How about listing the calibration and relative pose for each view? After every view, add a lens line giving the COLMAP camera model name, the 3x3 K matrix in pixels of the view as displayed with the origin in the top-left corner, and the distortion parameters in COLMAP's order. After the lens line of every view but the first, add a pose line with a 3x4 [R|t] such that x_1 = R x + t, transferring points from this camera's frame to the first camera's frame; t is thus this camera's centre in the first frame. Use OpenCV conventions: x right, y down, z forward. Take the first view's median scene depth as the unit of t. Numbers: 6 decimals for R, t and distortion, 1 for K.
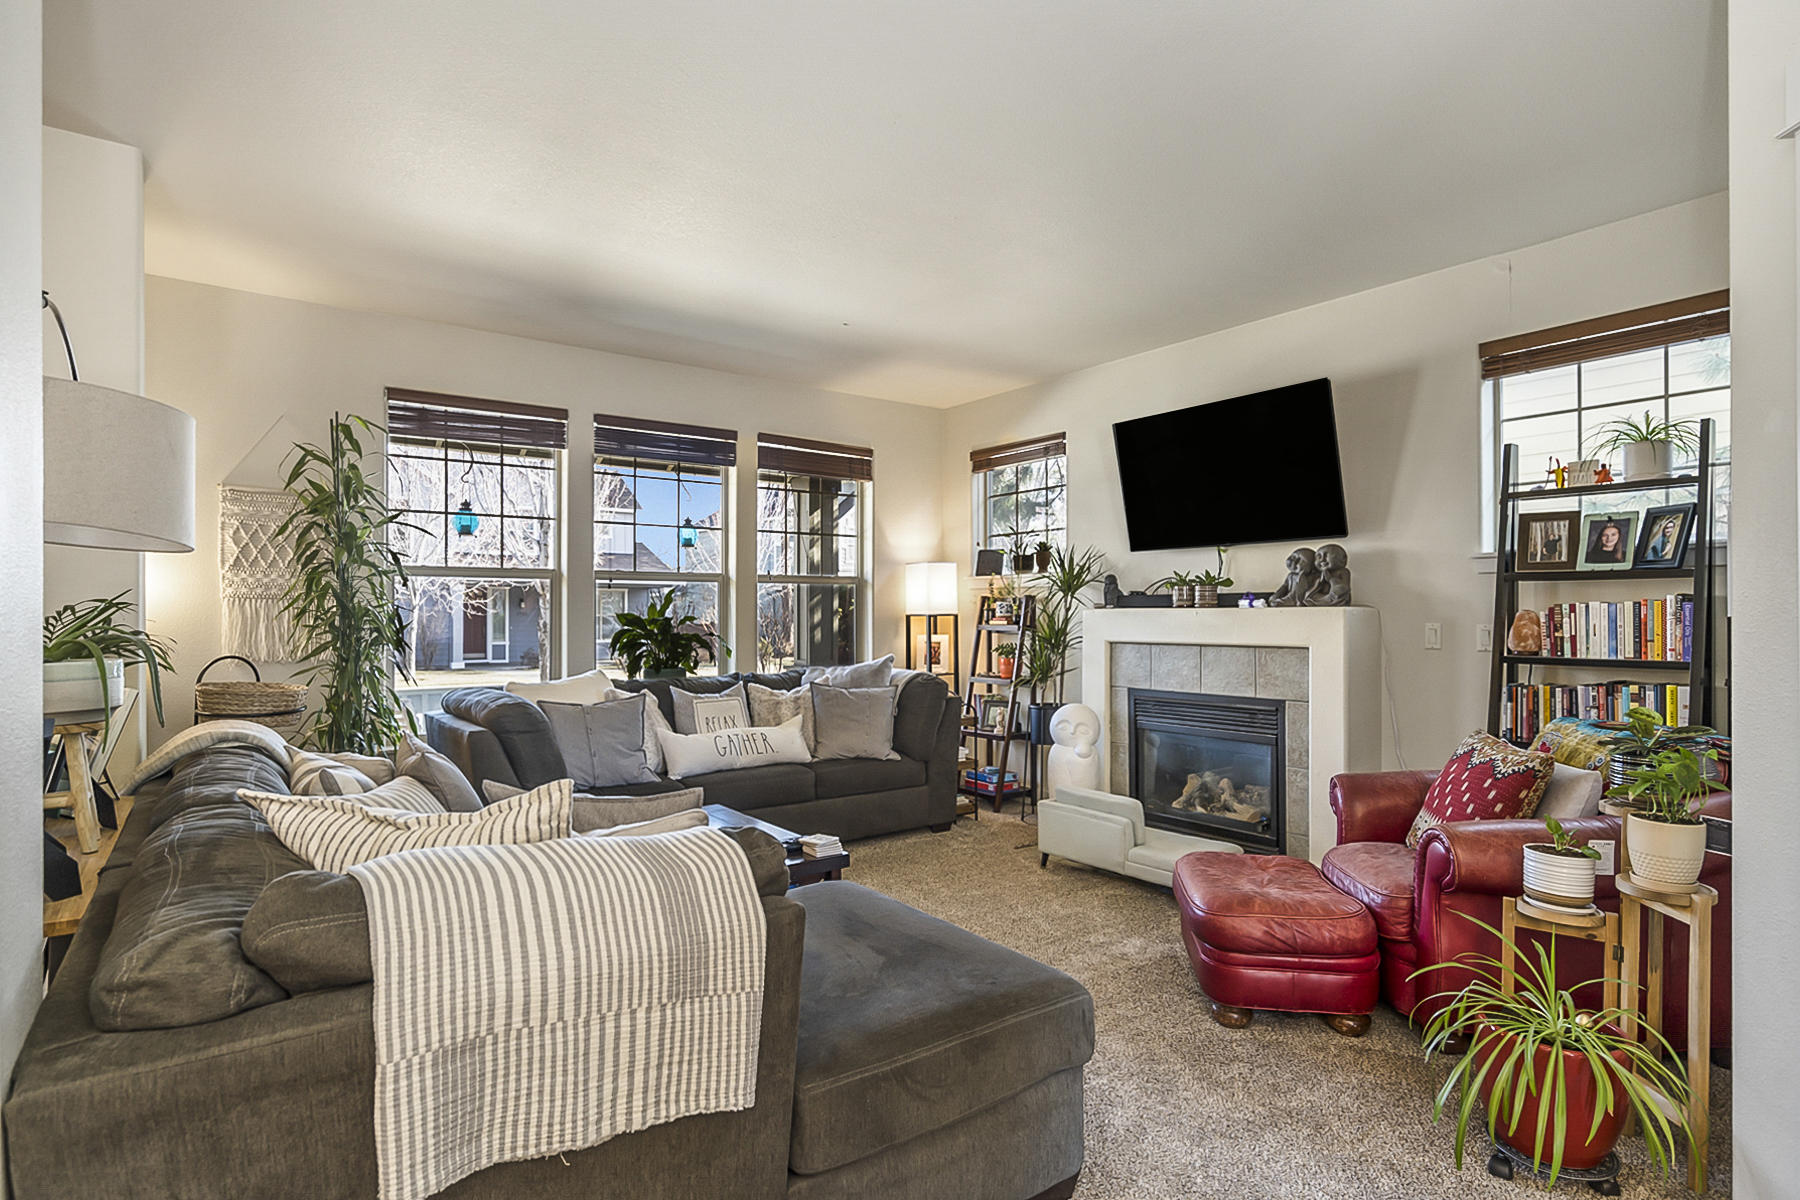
lens RADIAL K [[927.4, 0, 897.4], [0, 927.4, 608.2], [0, 0, 1]] dist [-0.004616, 0.000688]
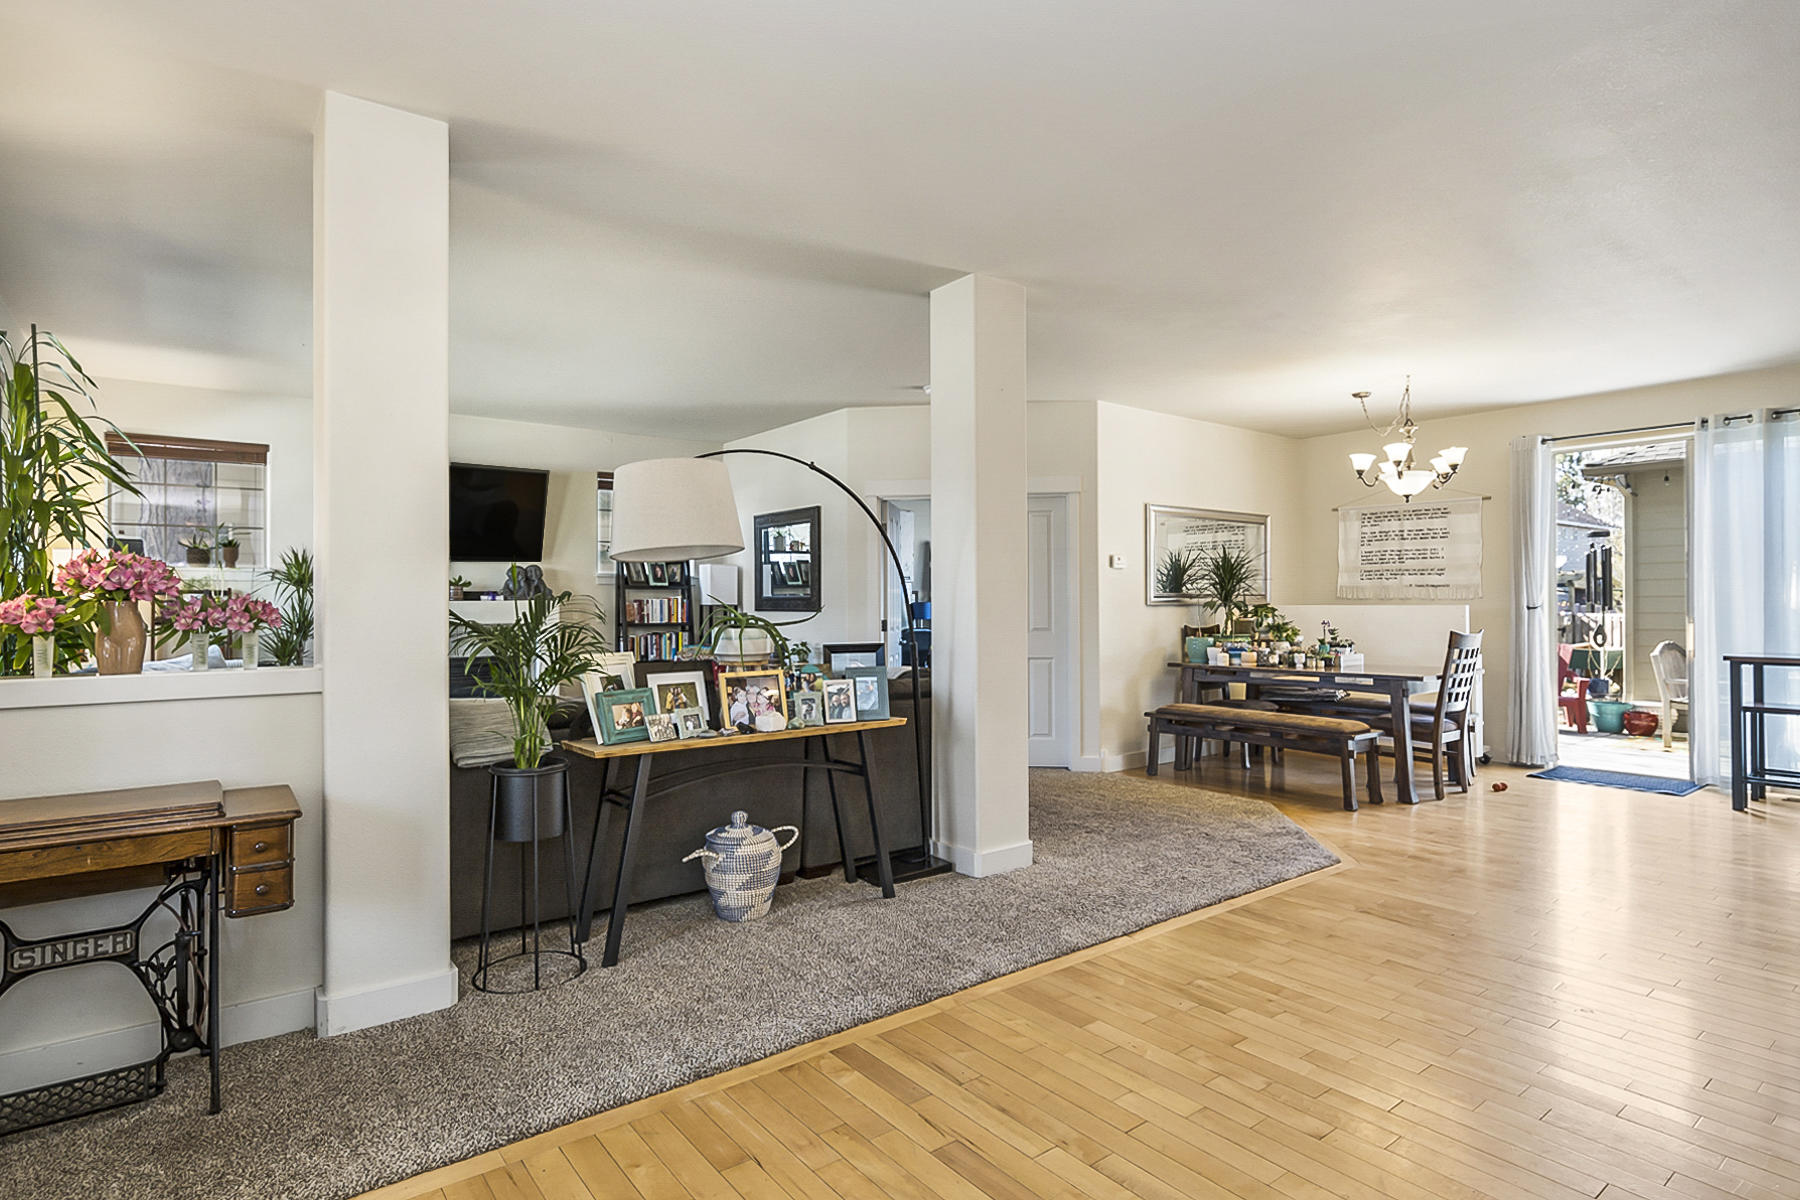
lens RADIAL K [[925.6, 0, 900.0], [0, 925.6, 600.0], [0, 0, 1]] dist [-0.006705, 0.000576]
pose [[-0.001405, 0.004940, 0.999987, -1.270638], [-0.001428, 0.999987, -0.004942, 0.005317], [-0.999998, -0.001435, -0.001398, 0.308285]]
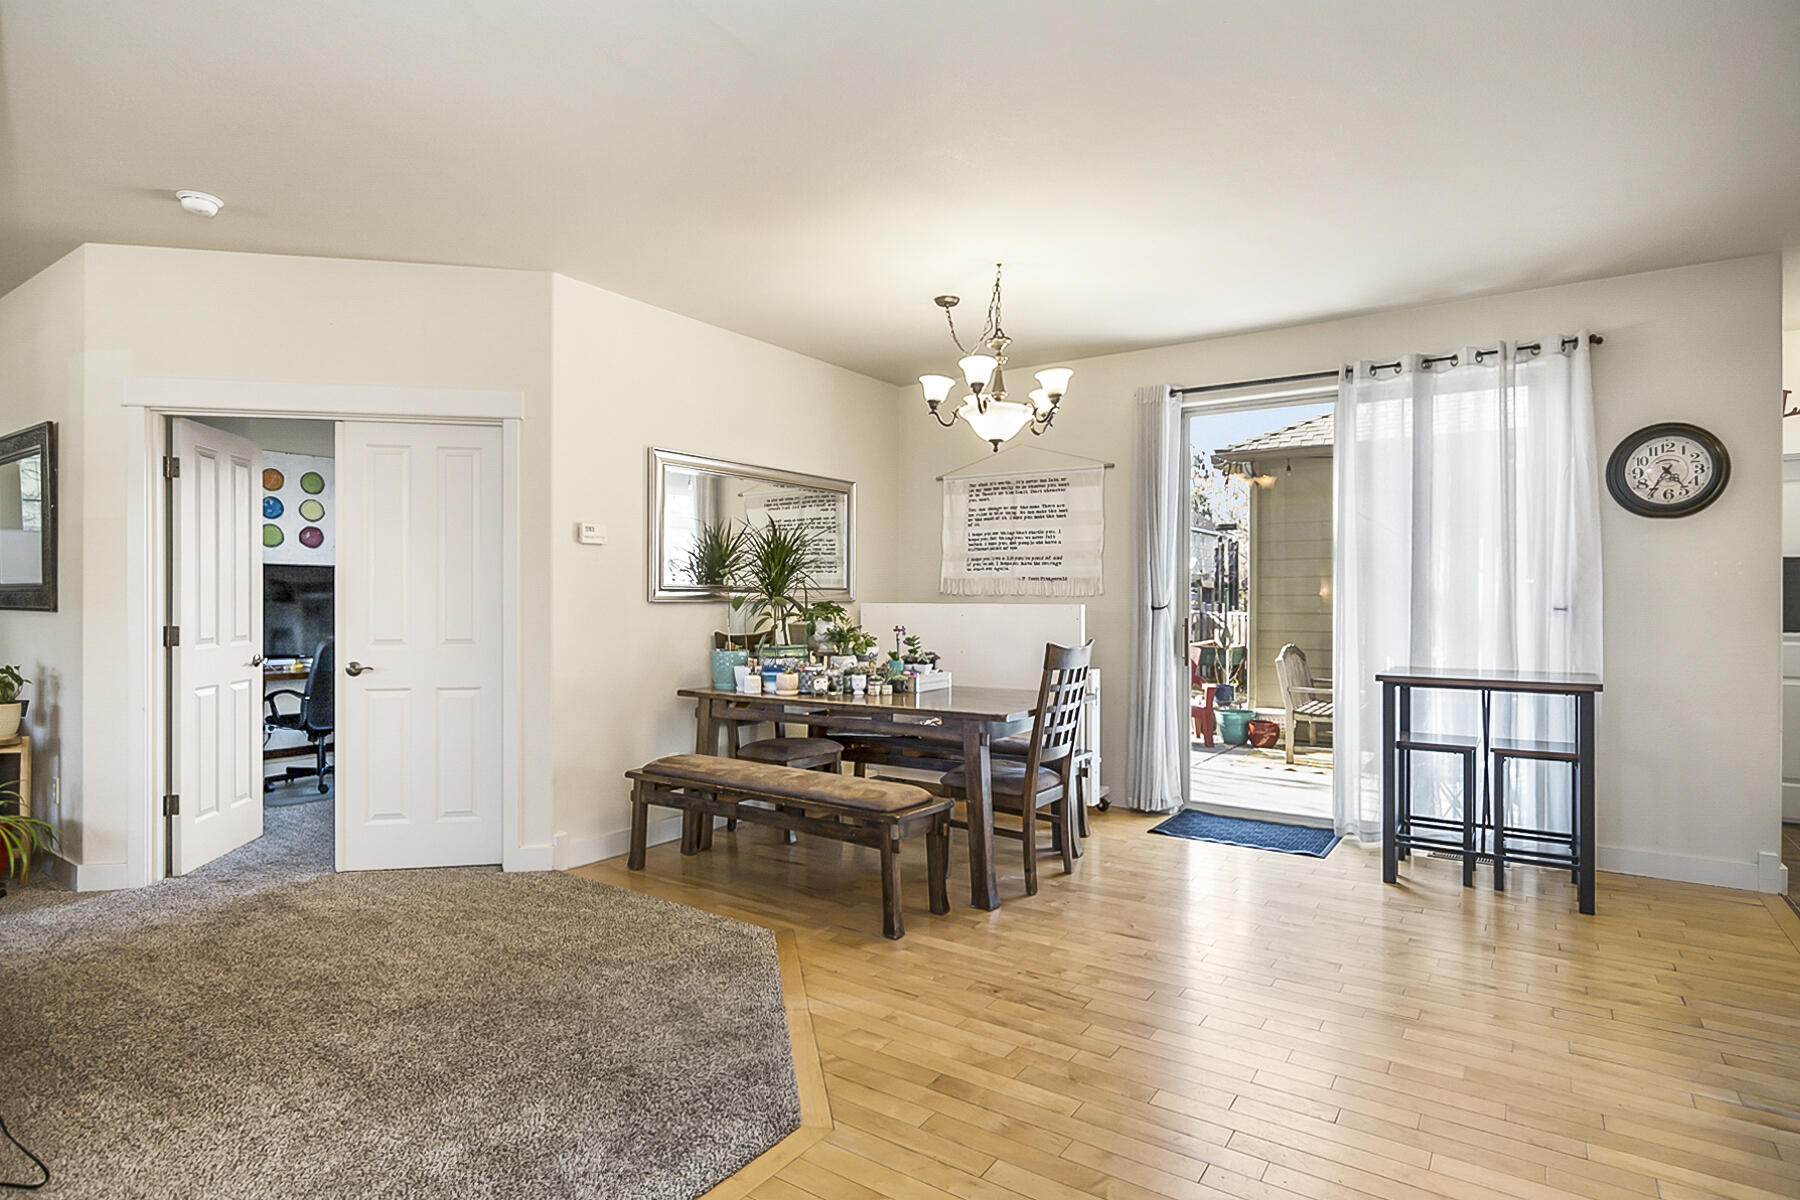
lens RADIAL K [[938.4, 0, 910.7], [0, 938.4, 600.8], [0, 0, 1]] dist [-0.004546, -0.000960]
pose [[-0.325869, -0.001391, 0.945414, -0.761359], [-0.007102, 0.999974, -0.000977, 0.003264], [-0.945388, -0.007033, -0.325870, -0.061126]]
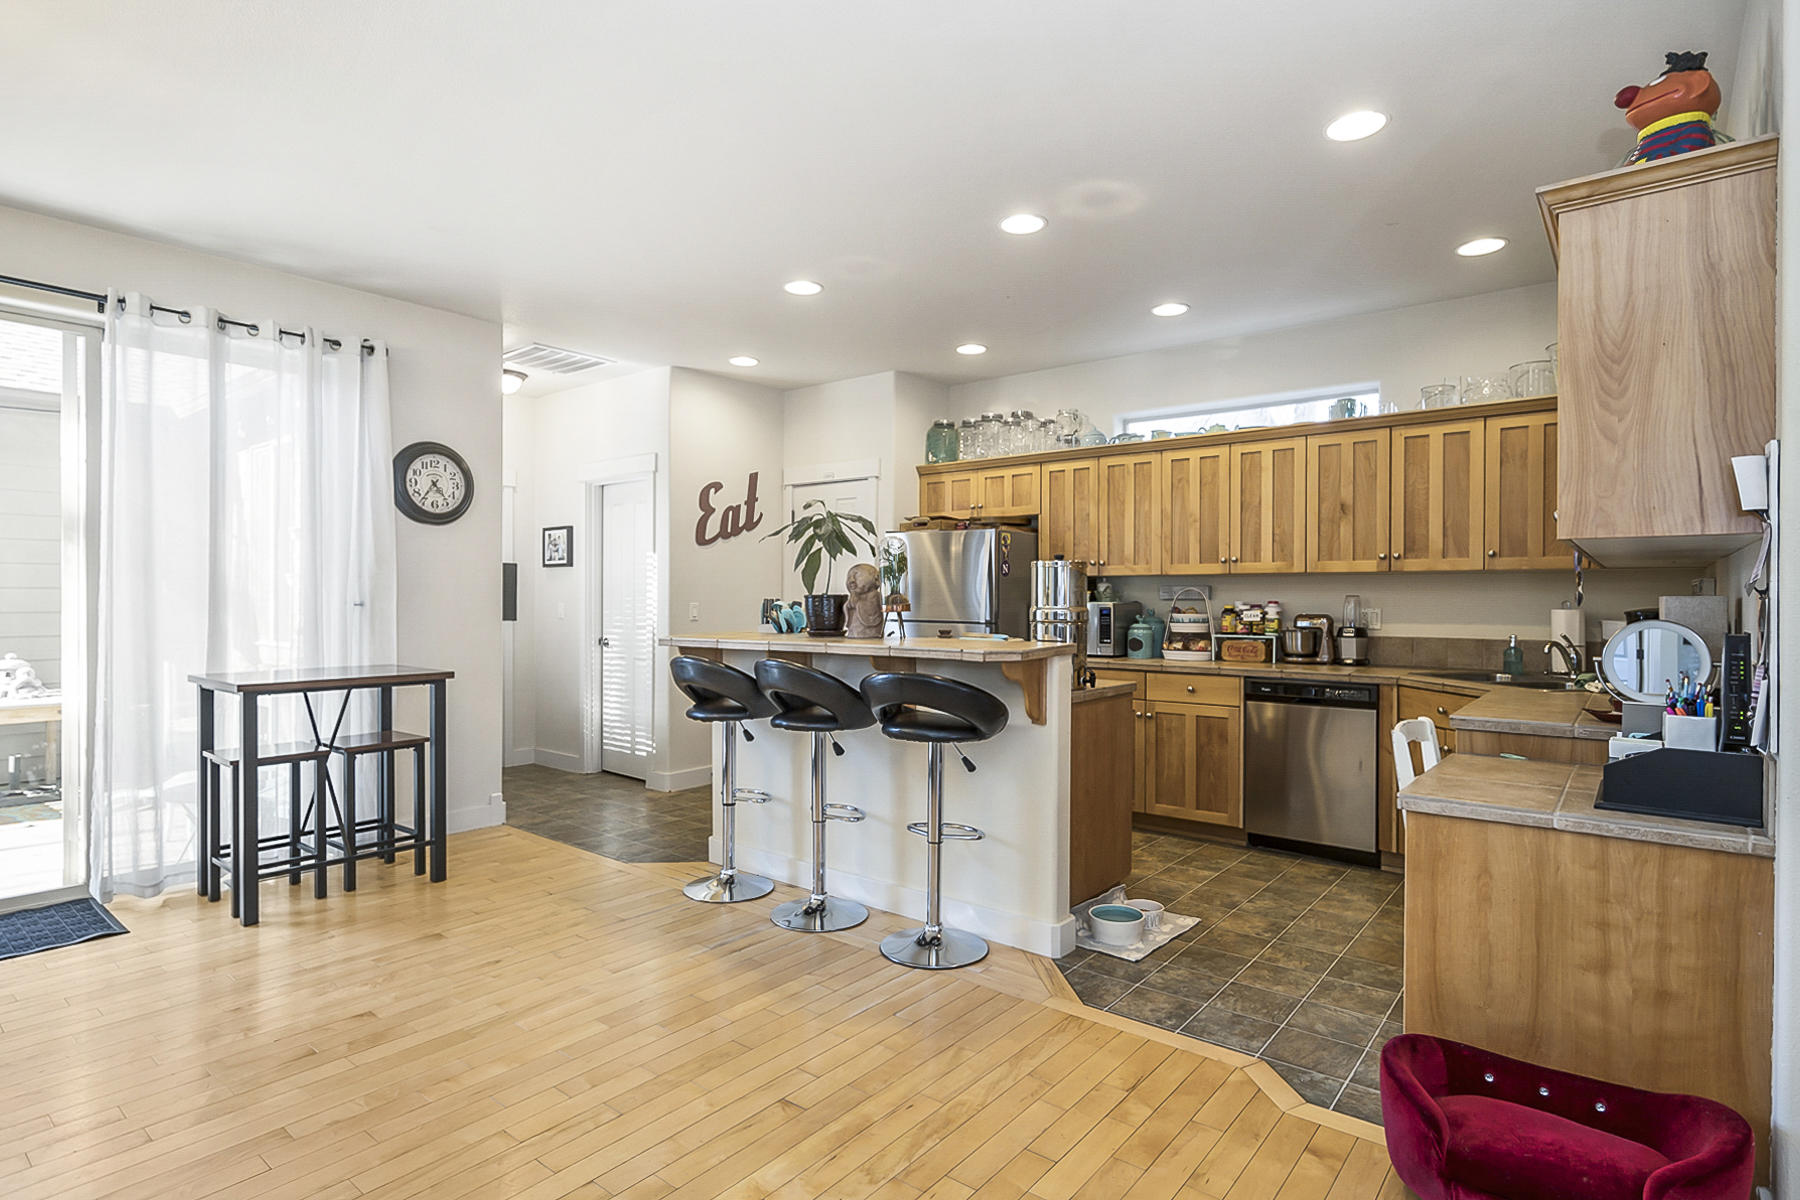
lens RADIAL K [[927.4, 0, 897.4], [0, 927.4, 608.2], [0, 0, 1]] dist [-0.004616, 0.000688]
pose [[-0.969441, 0.000355, -0.245326, -0.372034], [-0.001195, 0.999980, 0.006171, 0.002882], [0.245323, 0.006276, -0.969421, 0.087551]]
